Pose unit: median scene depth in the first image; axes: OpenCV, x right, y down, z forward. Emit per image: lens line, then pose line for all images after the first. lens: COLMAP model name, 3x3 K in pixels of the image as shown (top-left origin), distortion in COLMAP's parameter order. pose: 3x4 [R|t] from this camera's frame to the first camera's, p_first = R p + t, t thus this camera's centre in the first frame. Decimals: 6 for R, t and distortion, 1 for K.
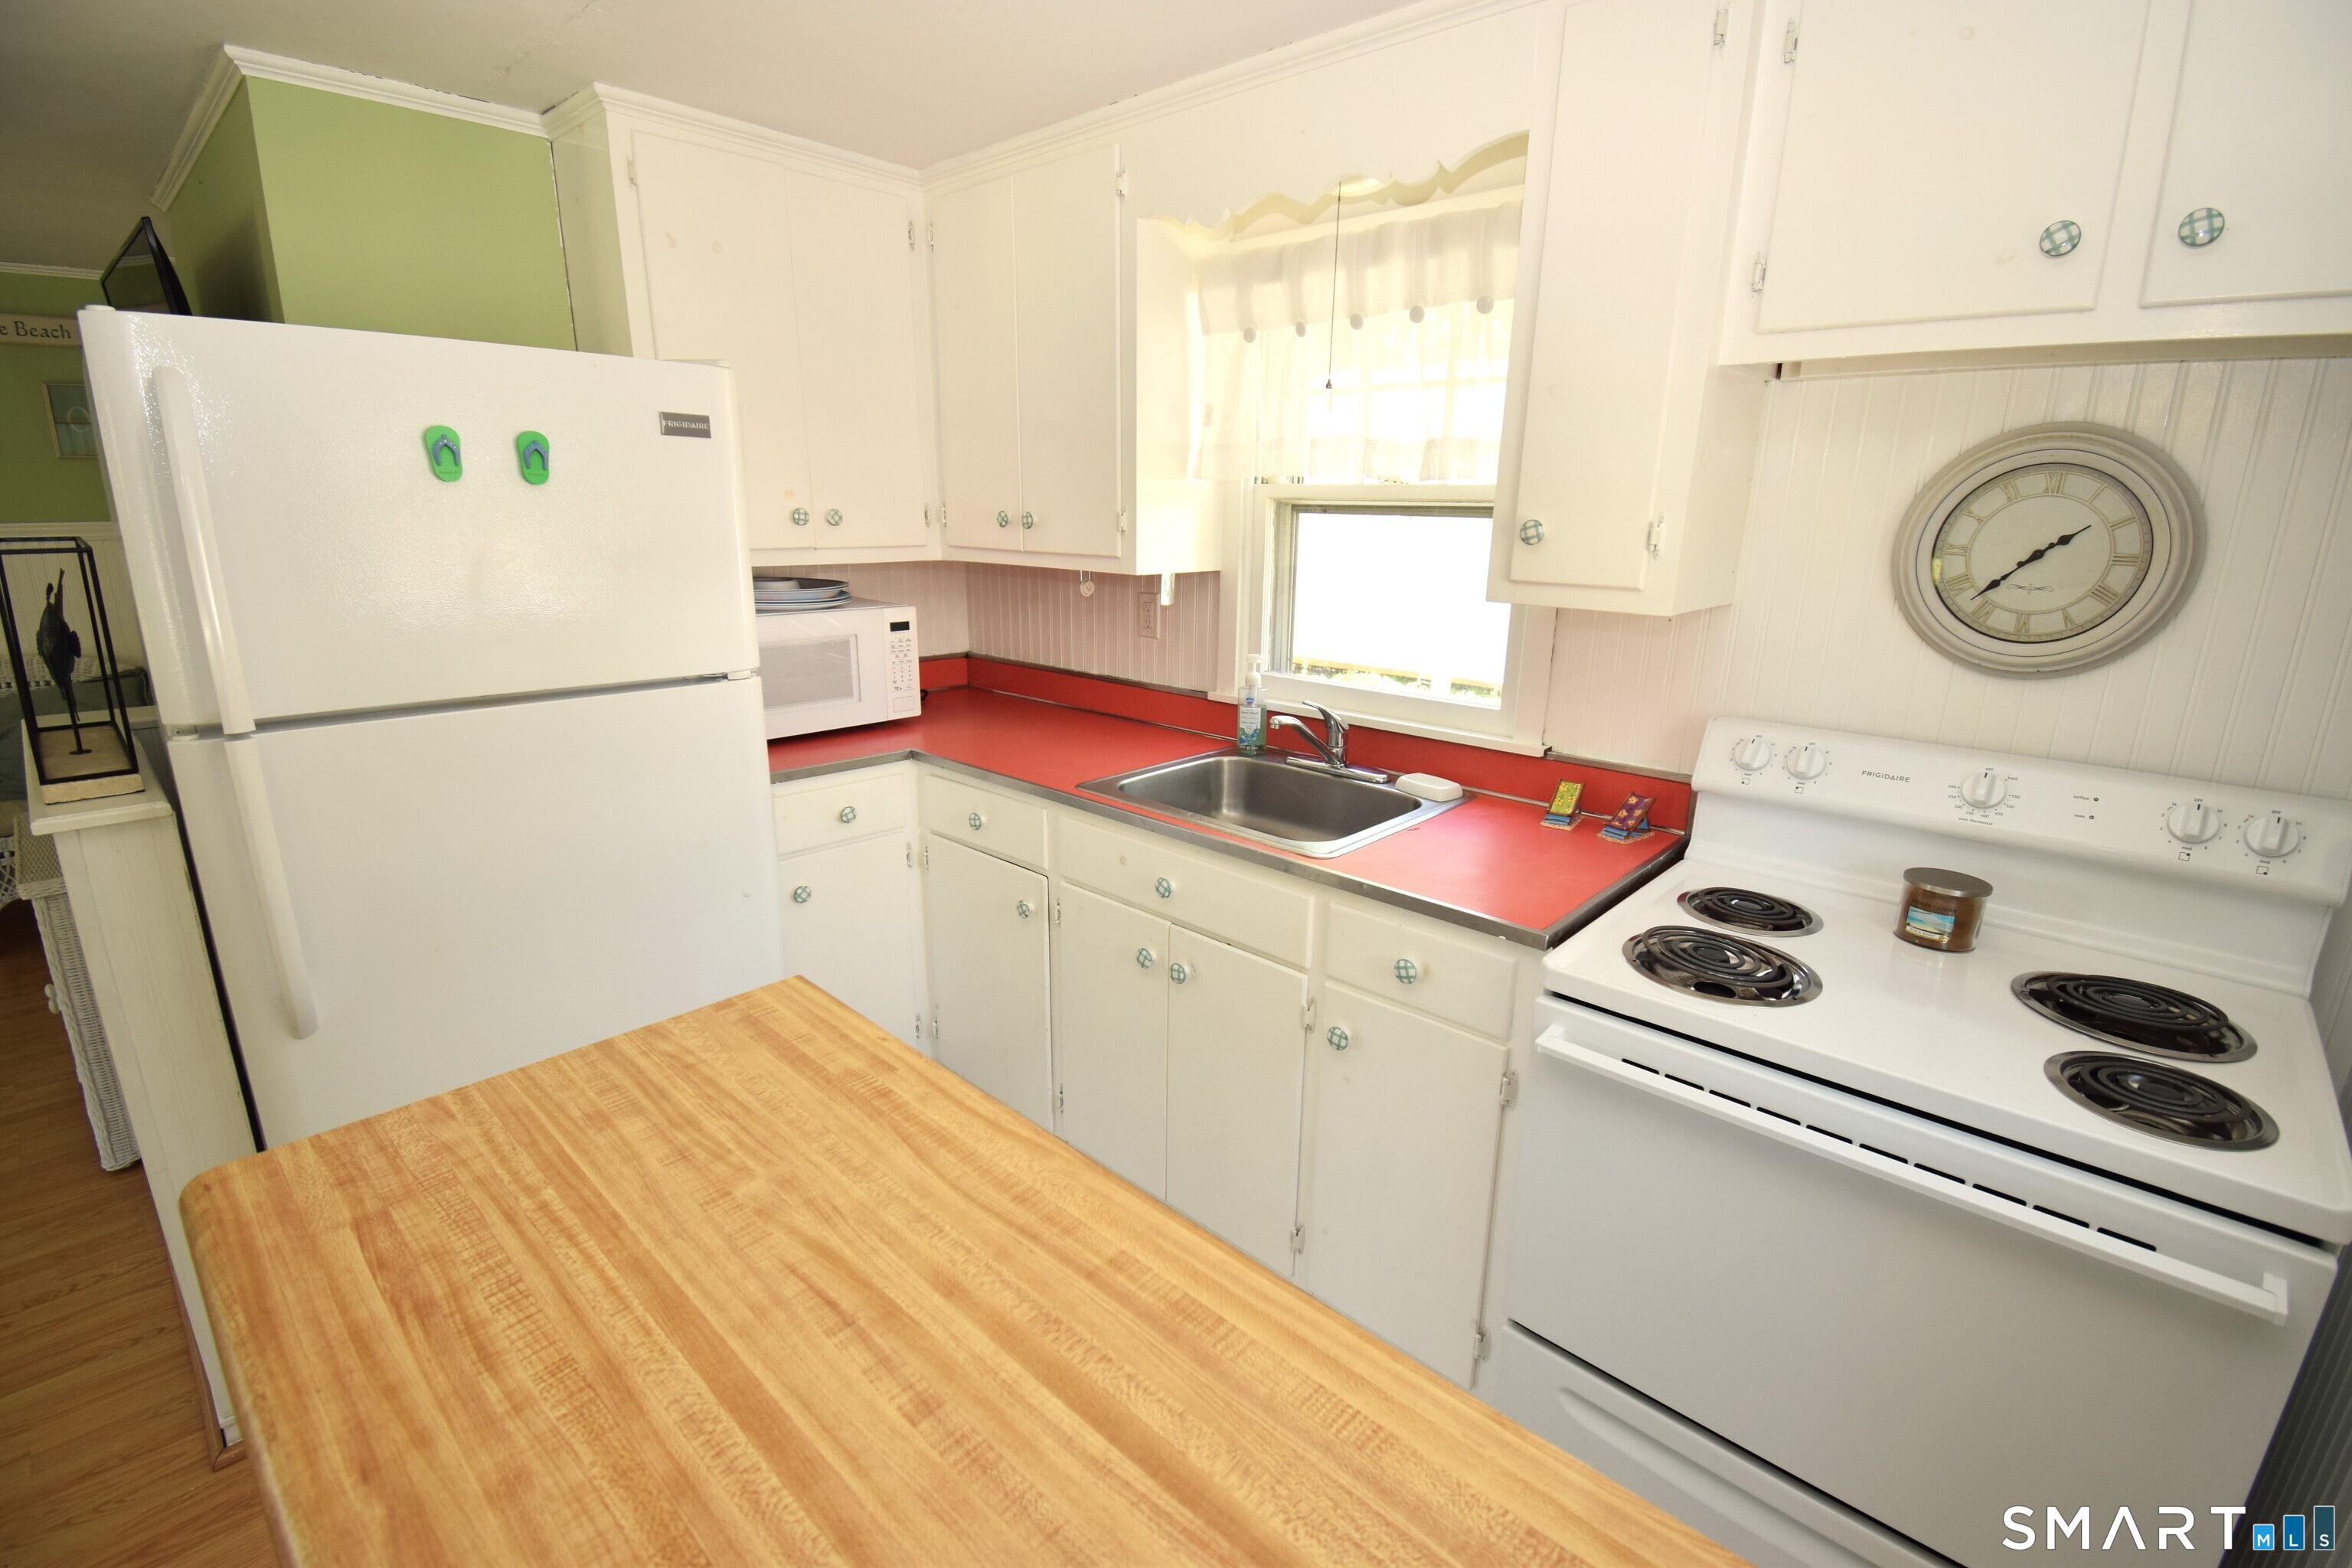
lens RADIAL K [[1033.5, 0, 1179.2], [0, 1033.5, 777.0], [0, 0, 1]] dist [0.006645, -0.016594]
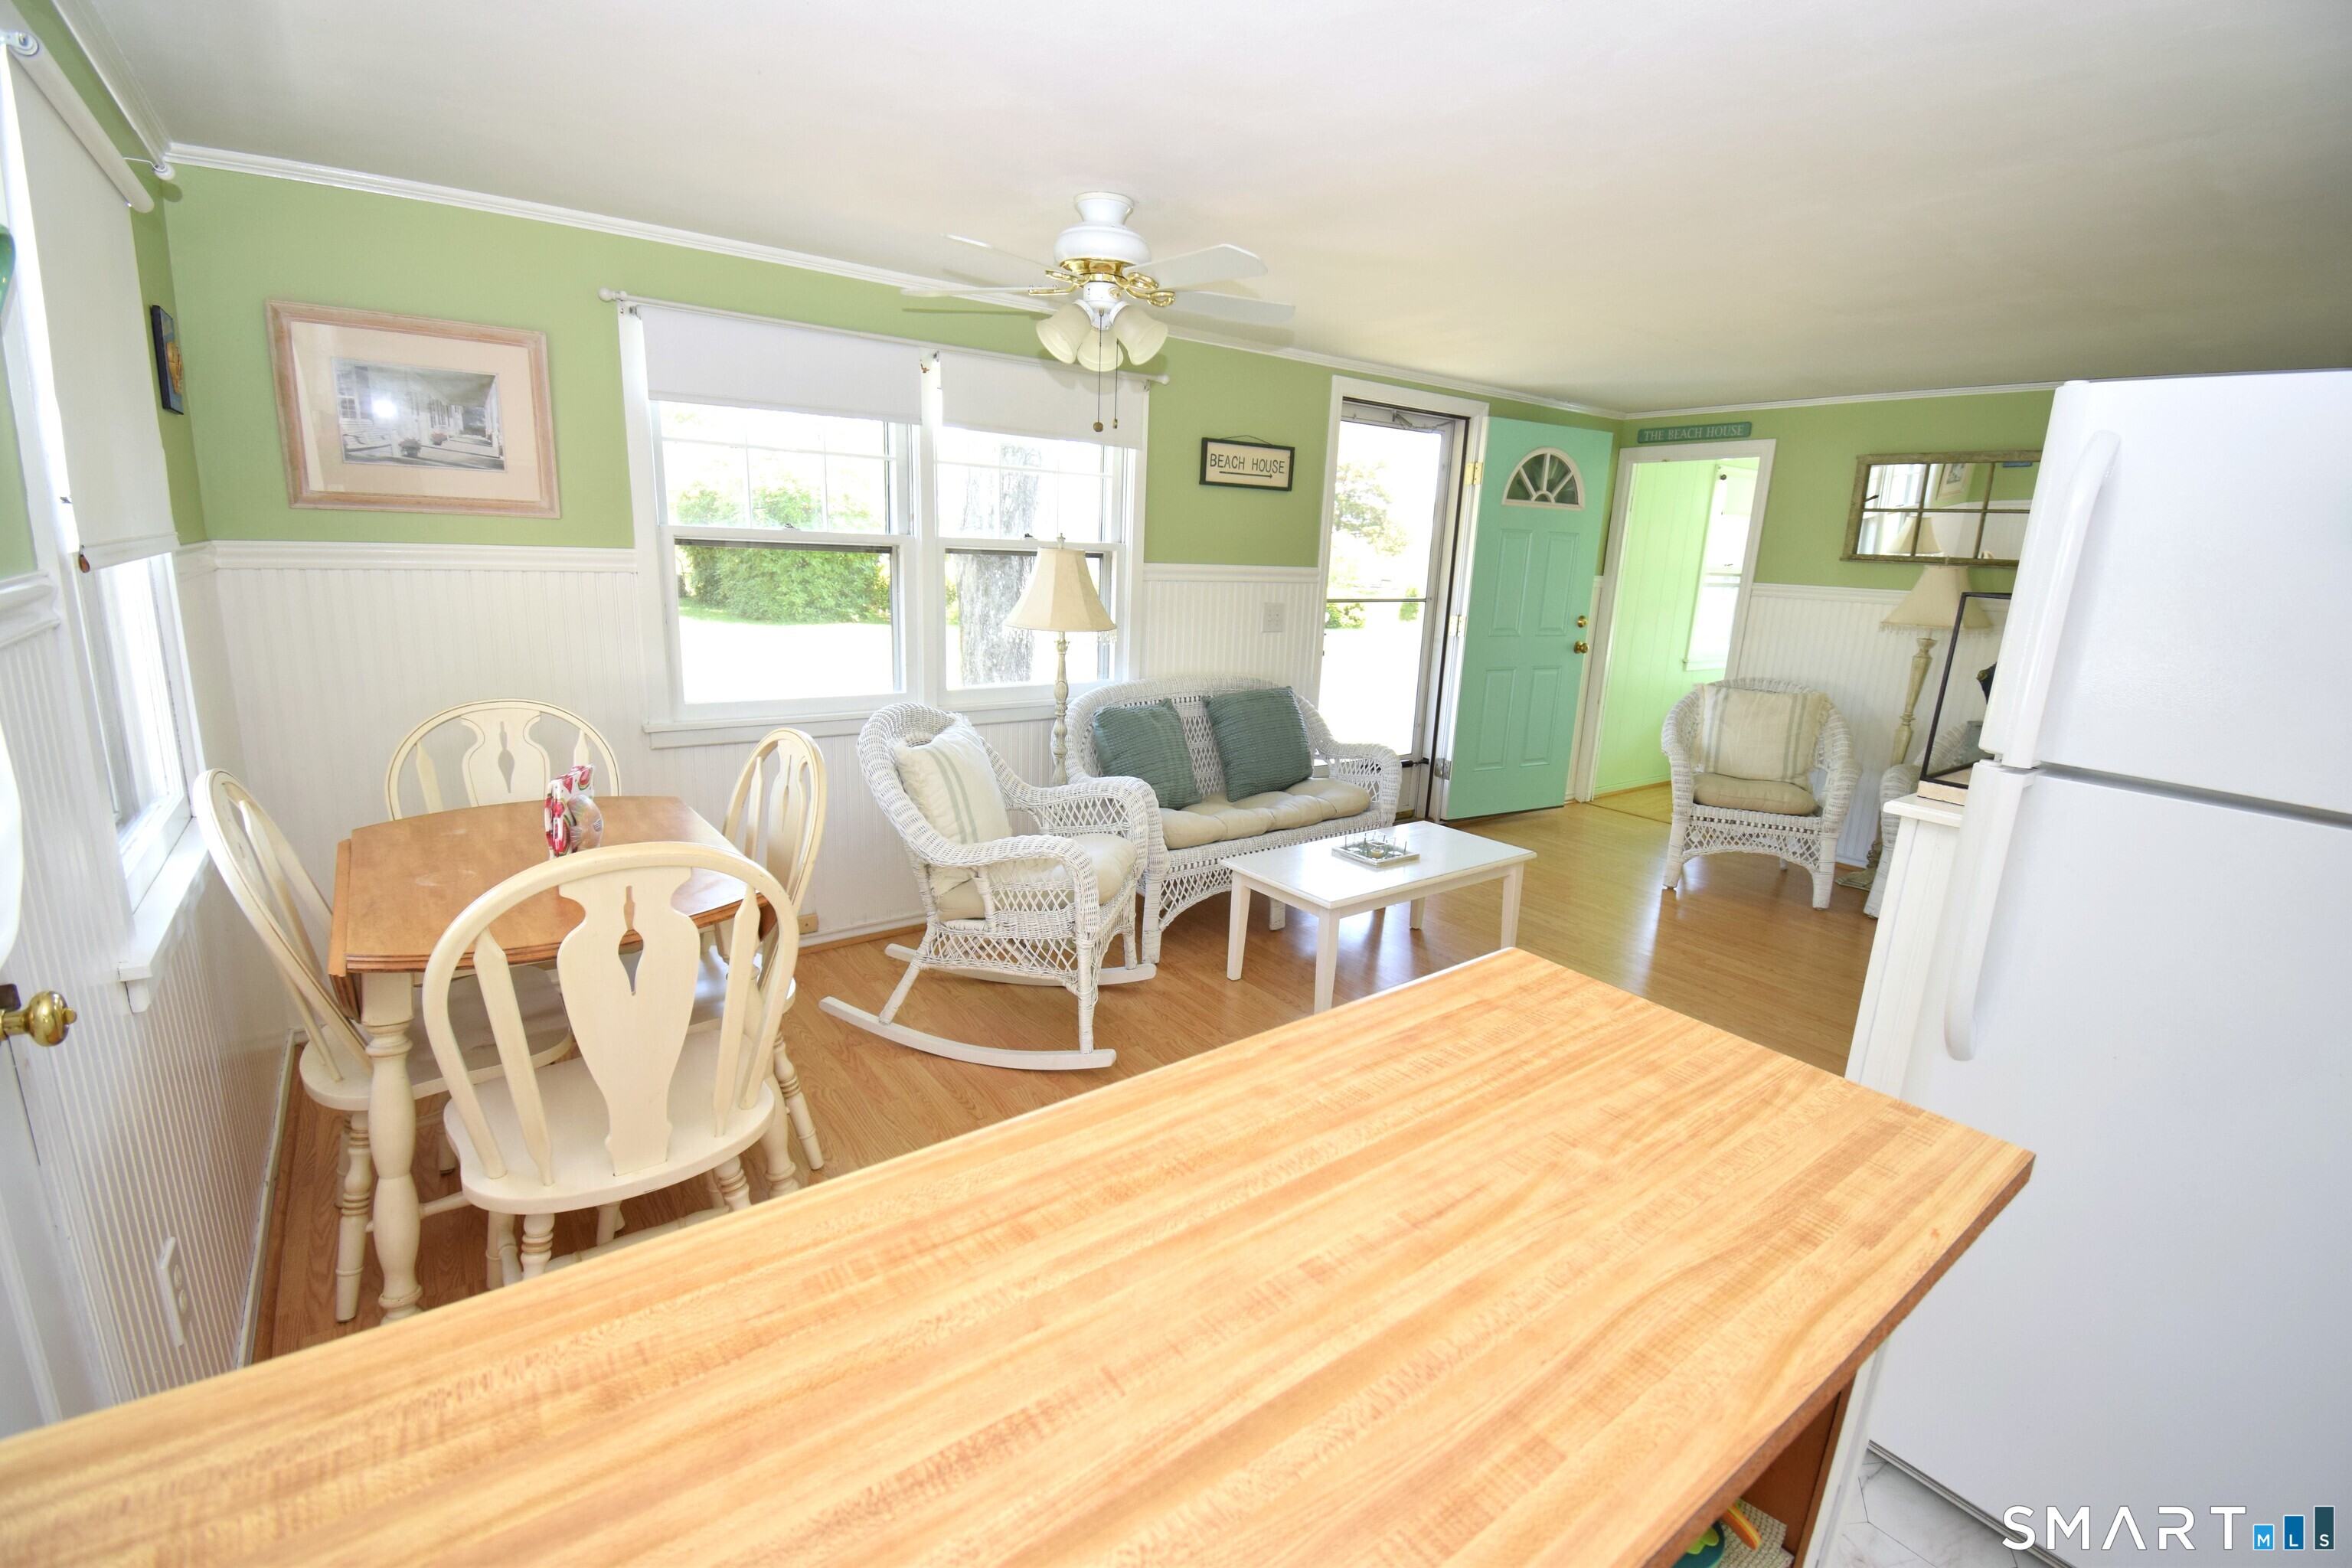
lens RADIAL K [[1033.5, 0, 1179.2], [0, 1033.5, 777.0], [0, 0, 1]] dist [0.006645, -0.016594]
pose [[-0.192122, 0.192619, -0.962282, 0.476726], [-0.297245, 0.923067, 0.244115, -0.060565], [0.935272, 0.332934, -0.120087, 0.537771]]
